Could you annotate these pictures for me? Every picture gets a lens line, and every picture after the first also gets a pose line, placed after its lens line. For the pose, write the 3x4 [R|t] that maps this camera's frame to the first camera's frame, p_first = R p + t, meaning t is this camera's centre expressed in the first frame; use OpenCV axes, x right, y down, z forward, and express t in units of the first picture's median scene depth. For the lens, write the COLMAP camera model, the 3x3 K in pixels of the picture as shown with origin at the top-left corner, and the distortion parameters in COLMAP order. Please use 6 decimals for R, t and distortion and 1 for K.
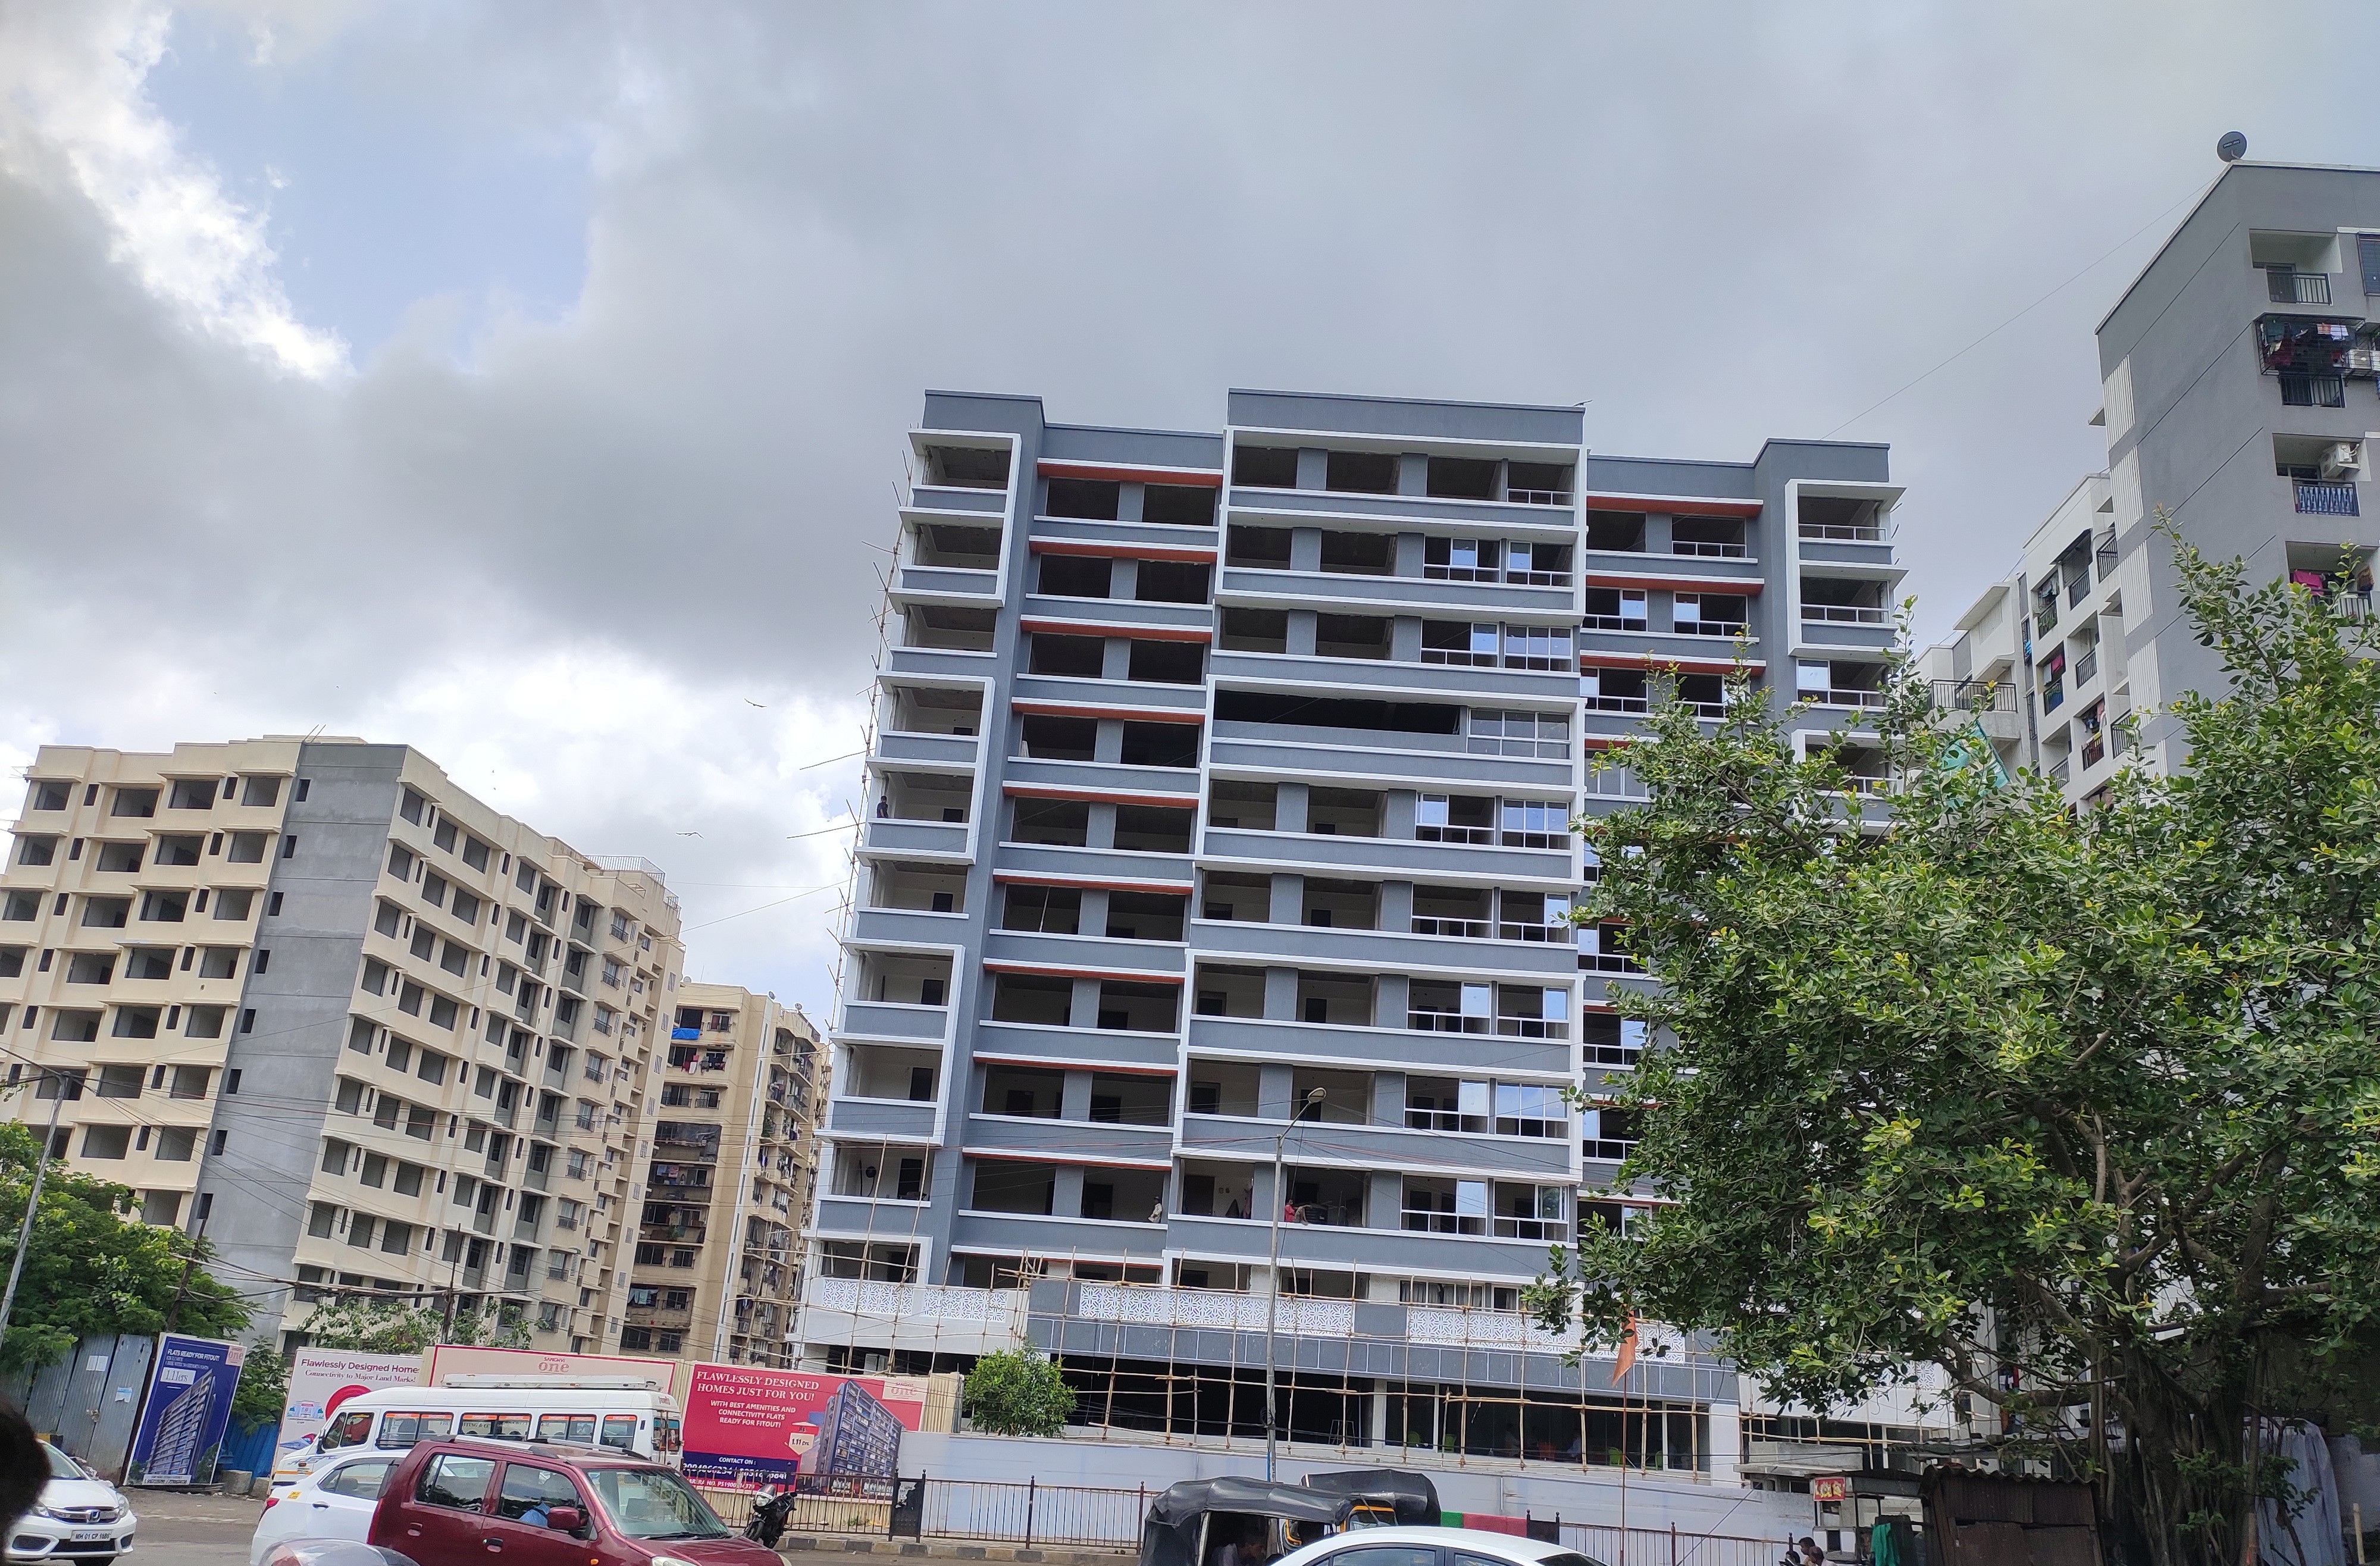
lens RADIAL K [[1687.0, 0, 1250.7], [0, 1687.0, 923.4], [0, 0, 1]] dist [-0.004328, -0.017506]
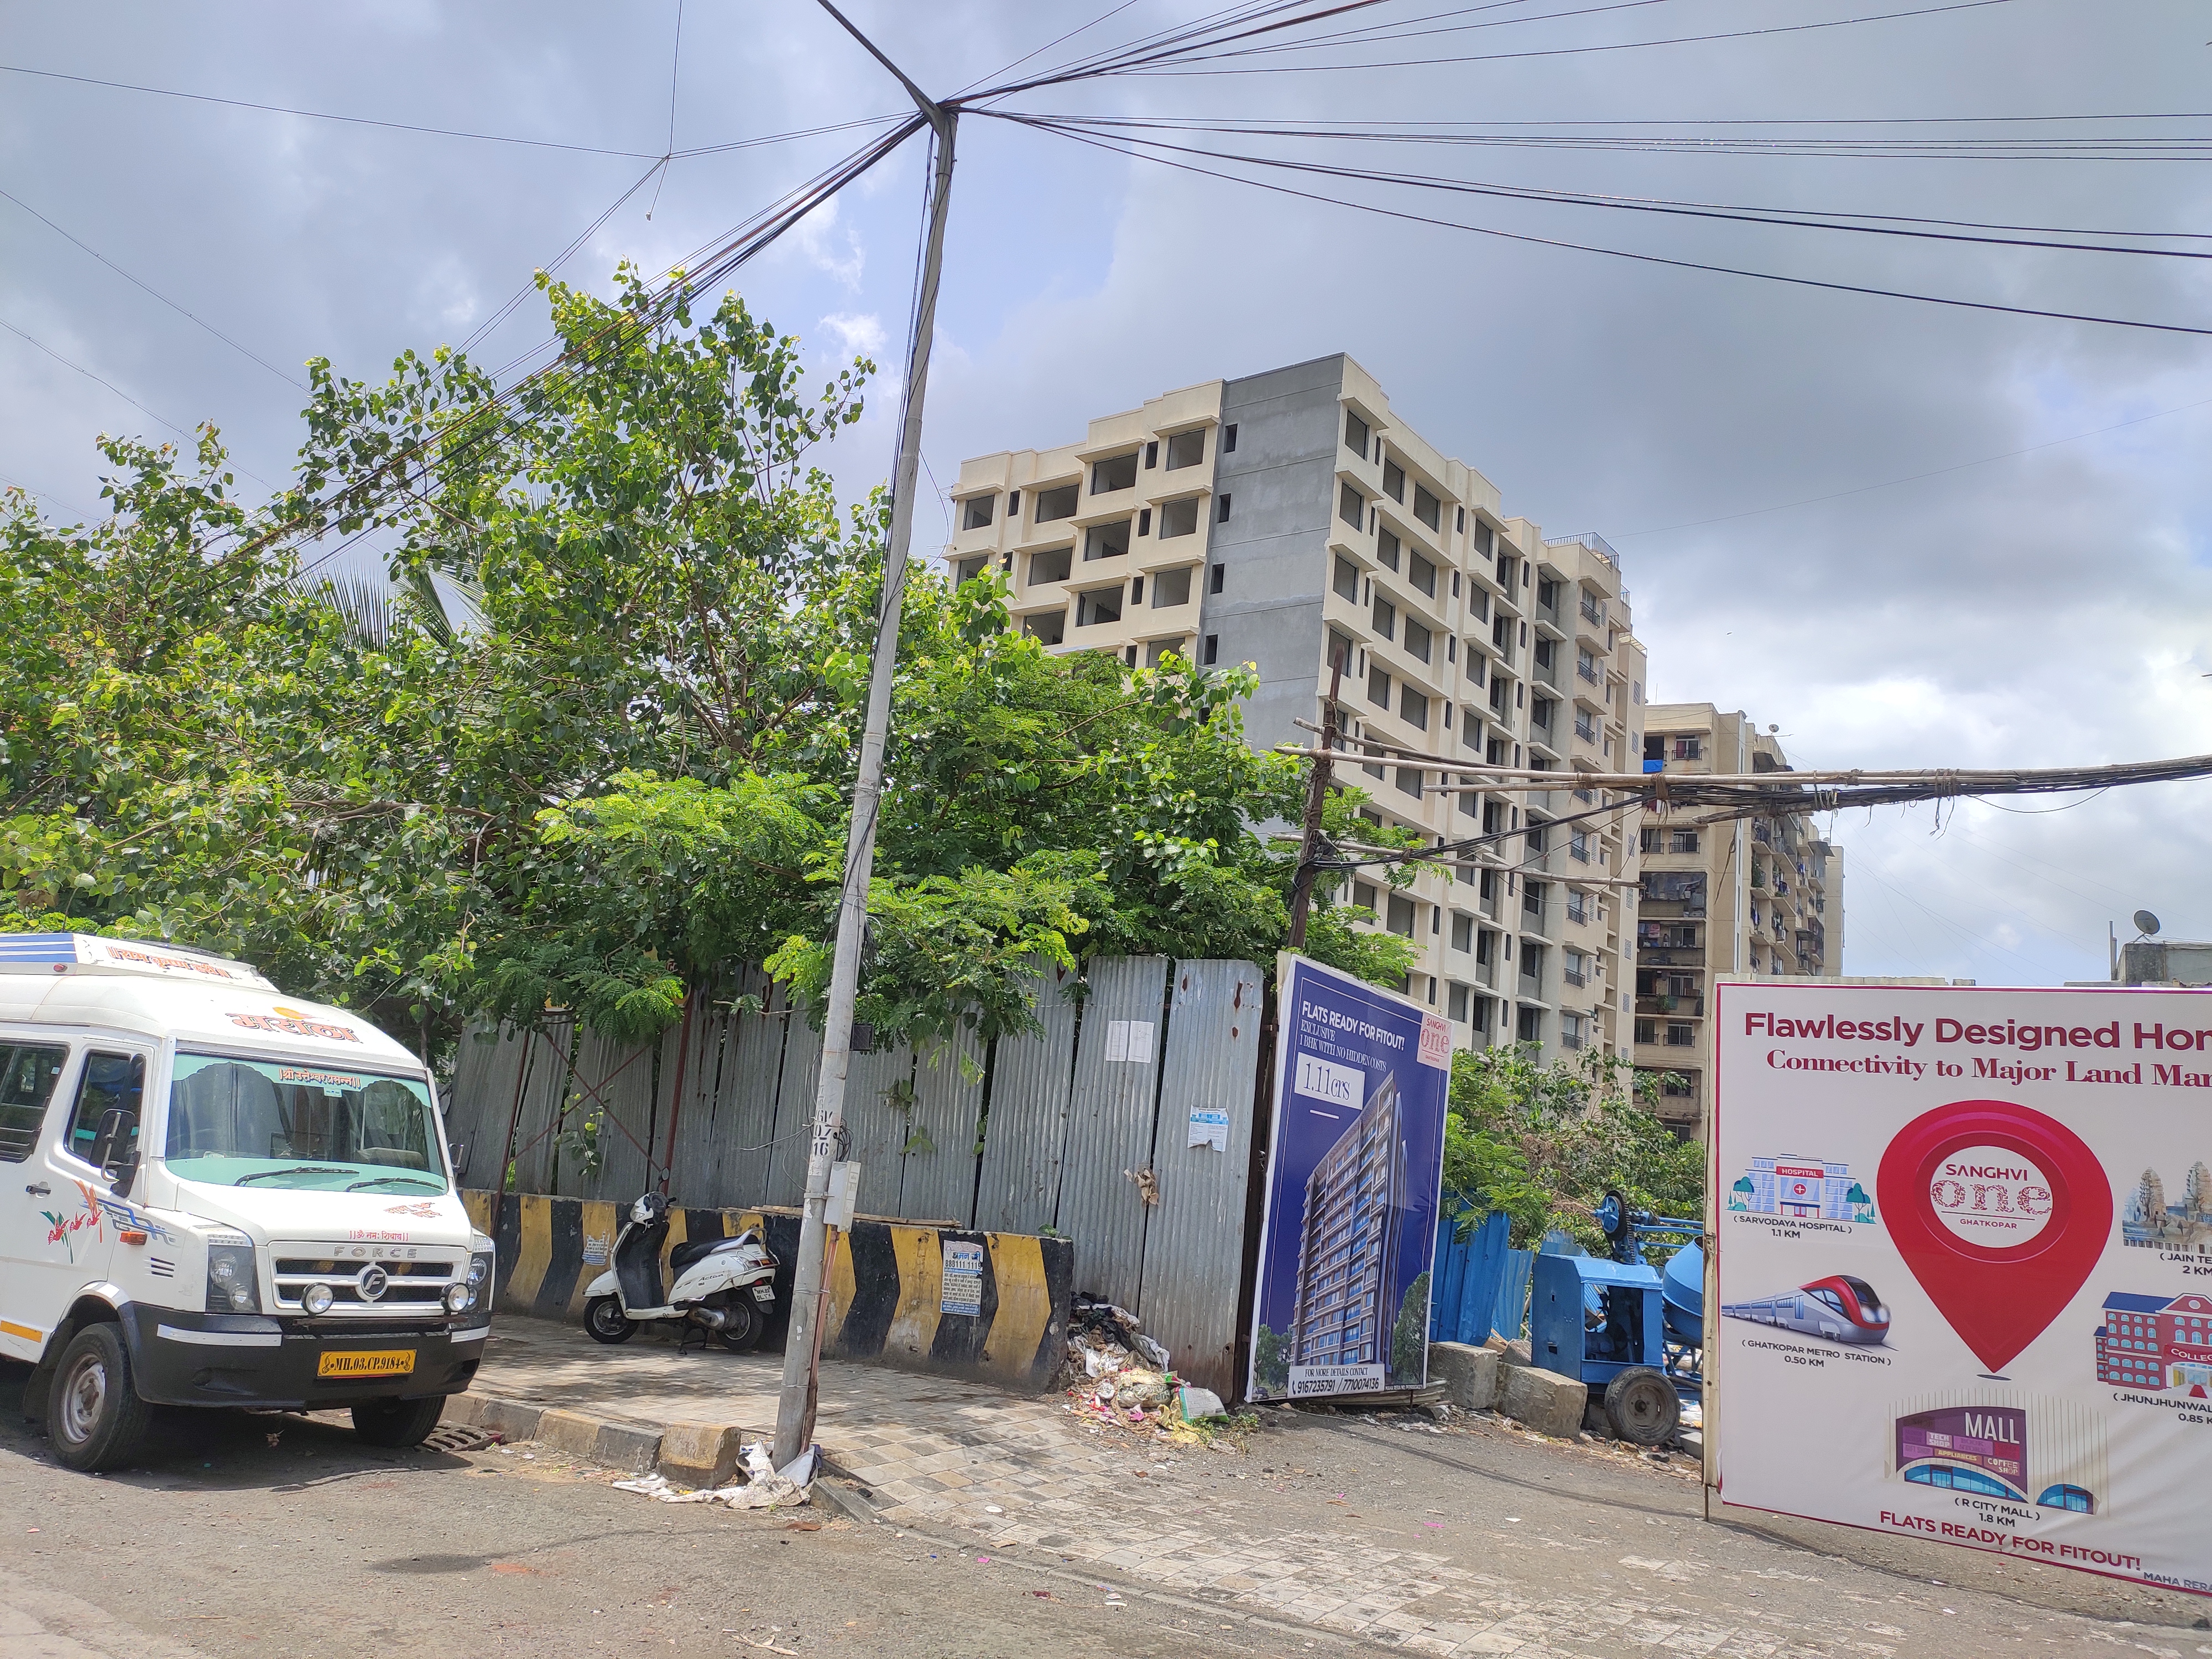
lens RADIAL K [[1612.0, 0, 1113.3], [0, 1612.0, 838.7], [0, 0, 1]] dist [0.031738, -0.037660]
pose [[0.842624, -0.082661, -0.532121, -0.193132], [0.108827, 0.993899, 0.017936, 0.081486], [0.527392, -0.073022, 0.846478, 0.271525]]
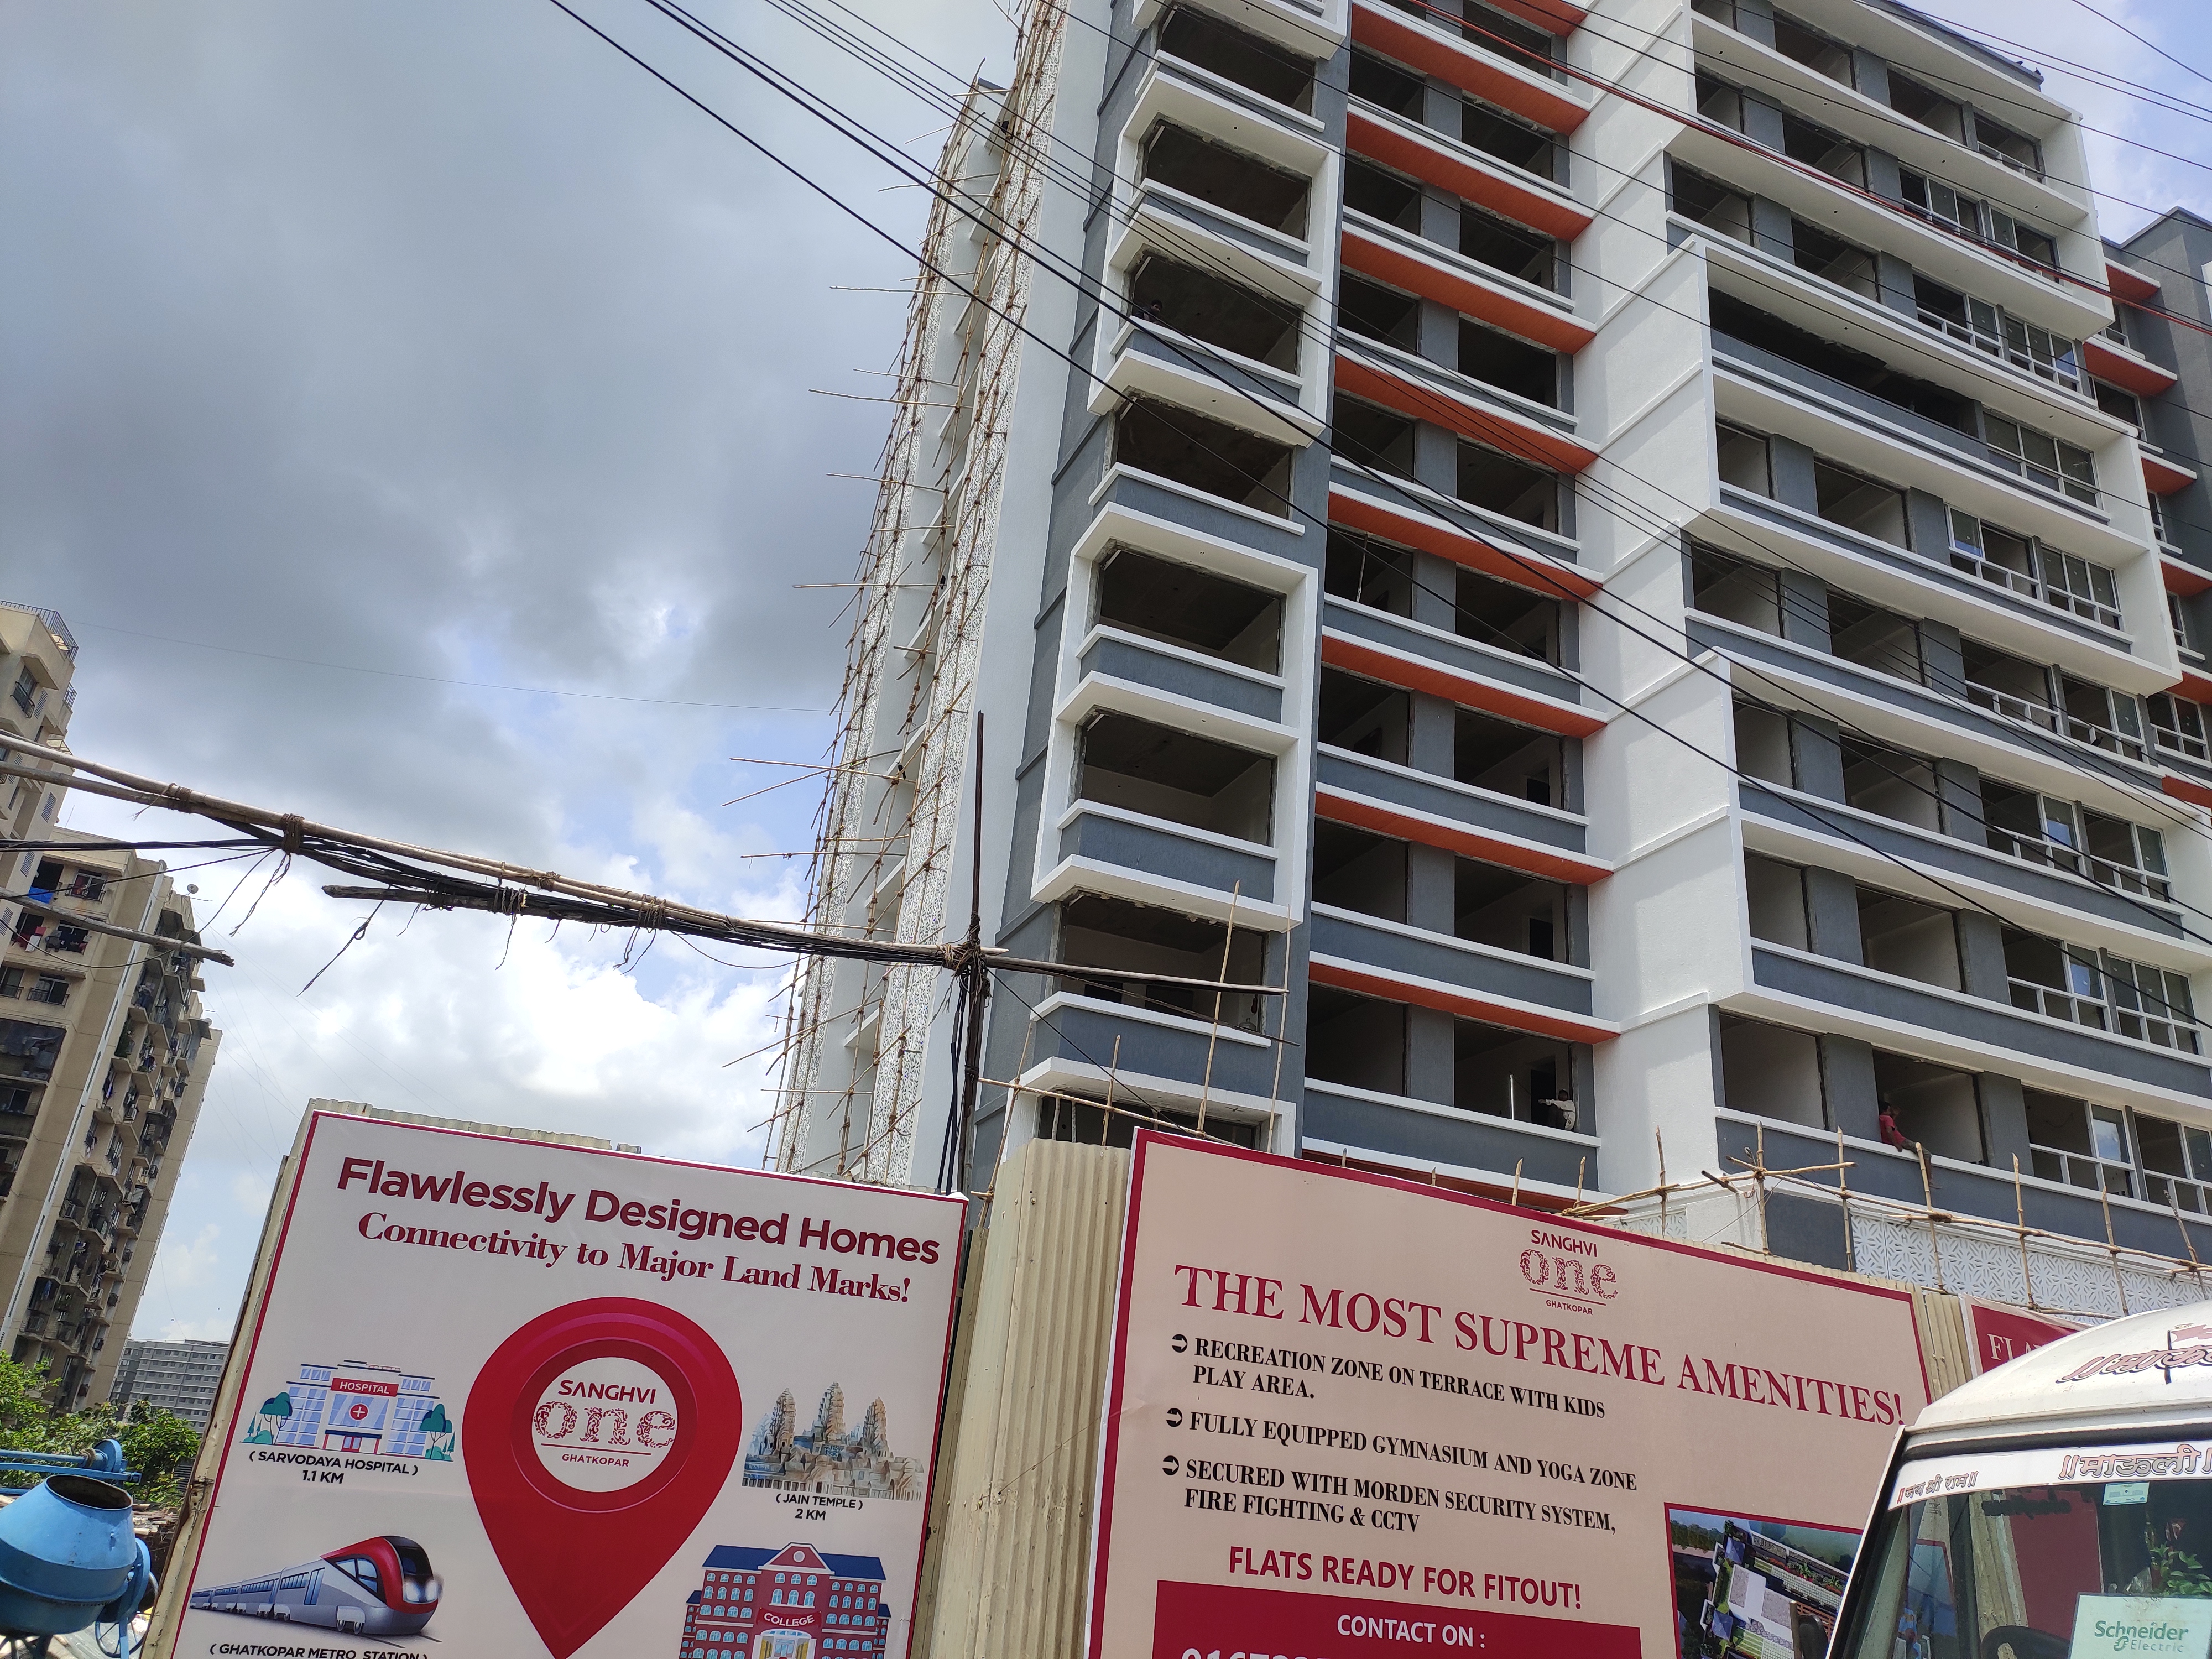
lens RADIAL K [[1612.0, 0, 1105.2], [0, 1612.0, 823.1], [0, 0, 1]] dist [0.031738, -0.037660]
pose [[0.928632, 0.165137, 0.332223, -0.208930], [-0.130055, 0.983550, -0.125360, 0.088160], [-0.347459, 0.073206, 0.934833, 0.295548]]
